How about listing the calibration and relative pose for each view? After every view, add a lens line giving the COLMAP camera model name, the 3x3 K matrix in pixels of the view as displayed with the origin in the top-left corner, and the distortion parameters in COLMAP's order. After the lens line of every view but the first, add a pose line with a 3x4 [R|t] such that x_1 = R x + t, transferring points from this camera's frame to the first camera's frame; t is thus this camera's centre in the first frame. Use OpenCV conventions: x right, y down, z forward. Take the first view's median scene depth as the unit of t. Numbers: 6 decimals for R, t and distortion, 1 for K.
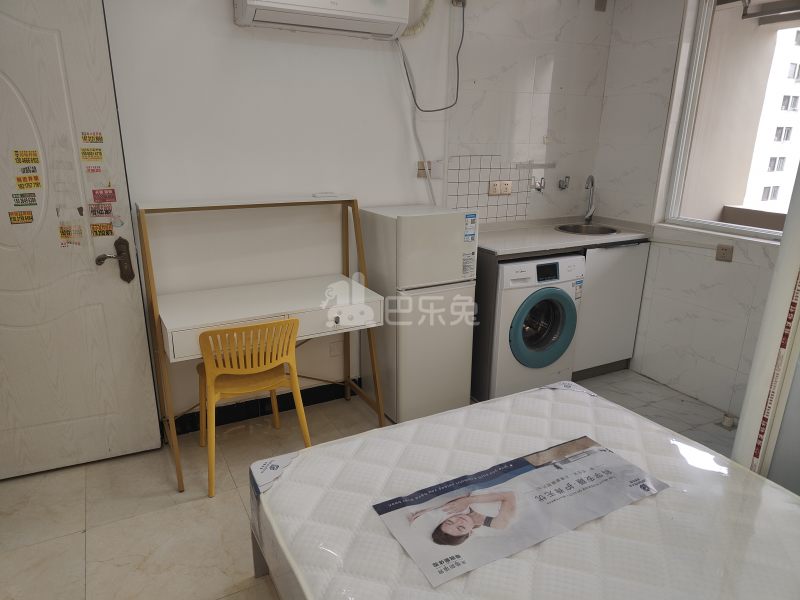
lens RADIAL K [[548.6, 0, 400.0], [0, 548.6, 300.0], [0, 0, 1]] dist [0.007959, 0.001153]
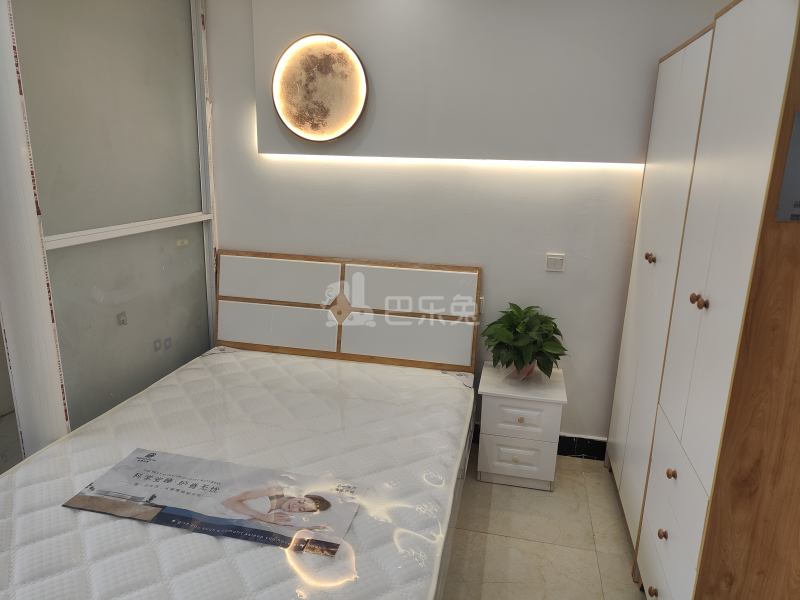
lens RADIAL K [[548.6, 0, 400.0], [0, 548.6, 300.0], [0, 0, 1]] dist [0.007959, 0.001153]
pose [[-0.749579, -0.196338, 0.632125, -0.585124], [0.161056, 0.872195, 0.461885, -0.373250], [-0.642022, 0.448027, -0.622157, 1.223051]]
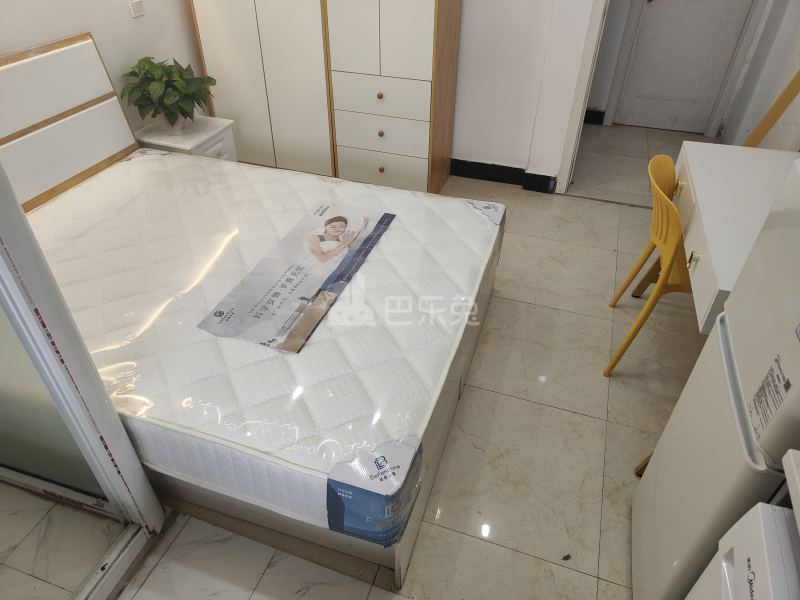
lens RADIAL K [[548.6, 0, 400.0], [0, 548.6, 300.0], [0, 0, 1]] dist [0.007959, 0.001153]
pose [[-0.732893, 0.402168, -0.548752, 0.738327], [-0.217457, 0.625797, 0.749060, -0.494922], [0.644655, 0.668311, -0.371188, 1.557673]]
